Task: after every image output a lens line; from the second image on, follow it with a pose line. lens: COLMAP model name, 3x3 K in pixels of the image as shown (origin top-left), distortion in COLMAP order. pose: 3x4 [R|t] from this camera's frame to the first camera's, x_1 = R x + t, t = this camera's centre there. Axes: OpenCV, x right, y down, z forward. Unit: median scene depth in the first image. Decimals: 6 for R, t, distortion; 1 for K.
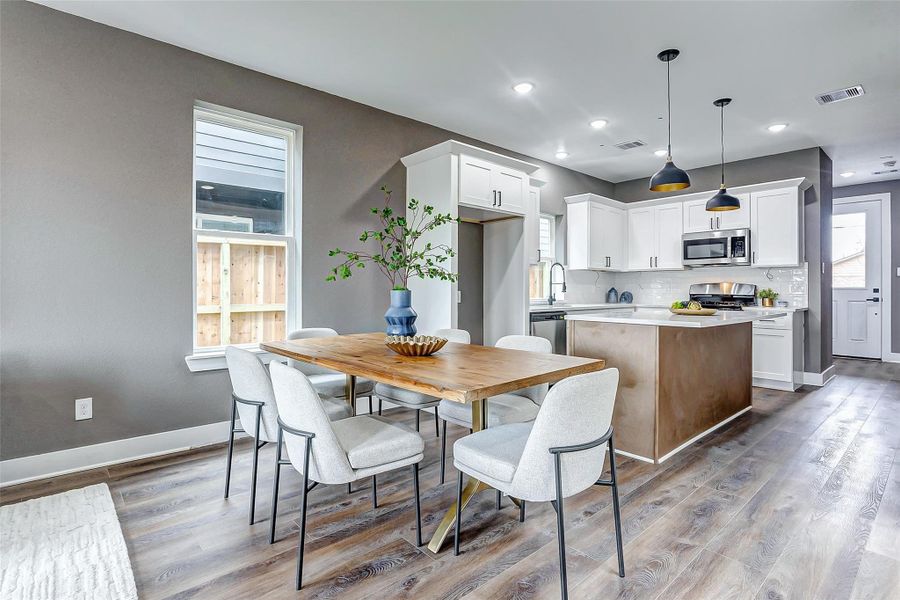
lens RADIAL K [[440.2, 0, 451.1], [0, 440.2, 288.3], [0, 0, 1]] dist [-0.019323, 0.006305]
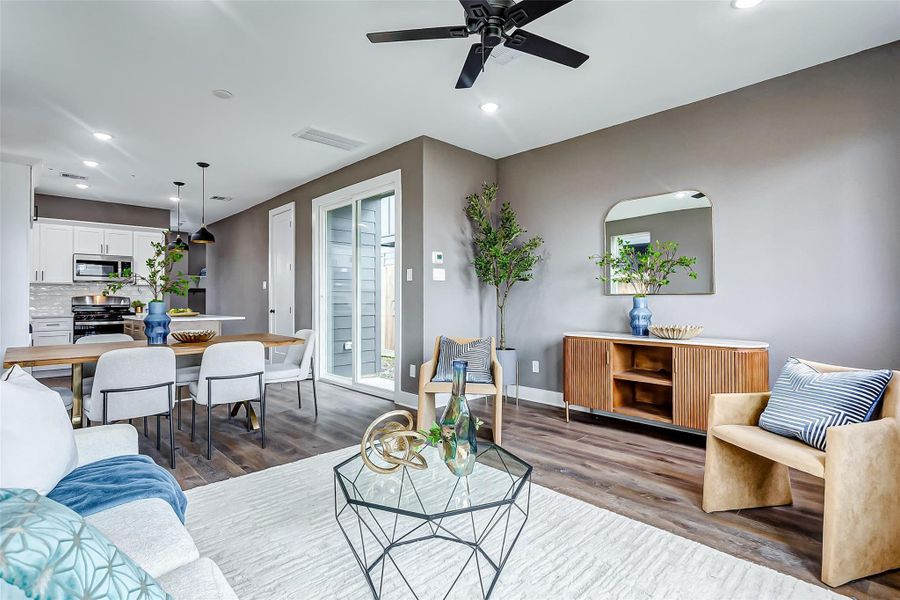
lens RADIAL K [[440.2, 0, 447.6], [0, 440.2, 296.9], [0, 0, 1]] dist [-0.019323, 0.006305]
pose [[-0.032796, 0.003290, 0.999457, -0.721062], [0.001363, 0.999994, -0.003248, -0.004322], [-0.999461, 0.001256, -0.032801, 0.053961]]
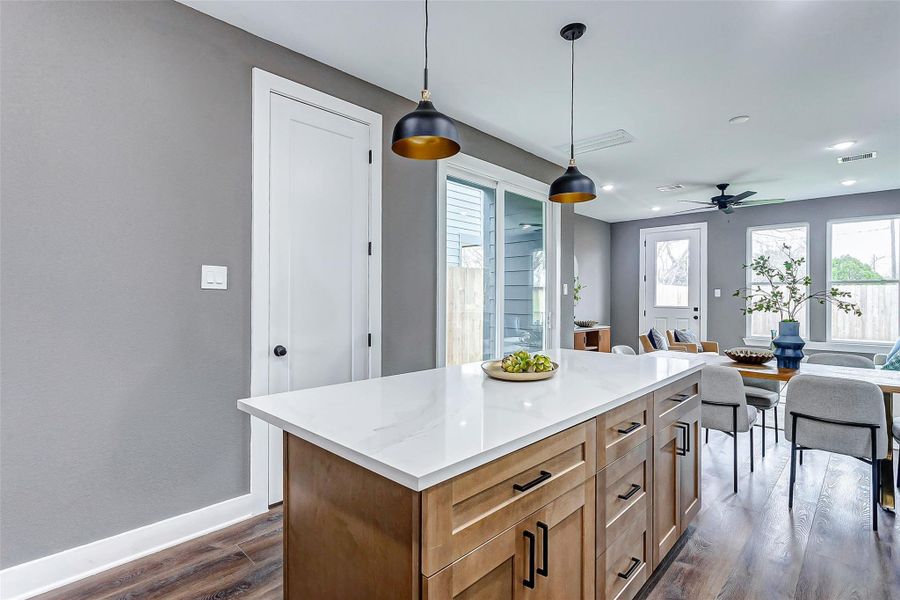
lens RADIAL K [[445.6, 0, 425.3], [0, 445.6, 299.4], [0, 0, 1]] dist [-0.012643, 0.001775]
pose [[-0.998956, -0.005605, -0.045332, 0.458274], [-0.005525, 0.999983, -0.001900, -0.024972], [0.045341, -0.001647, -0.998970, 1.032301]]
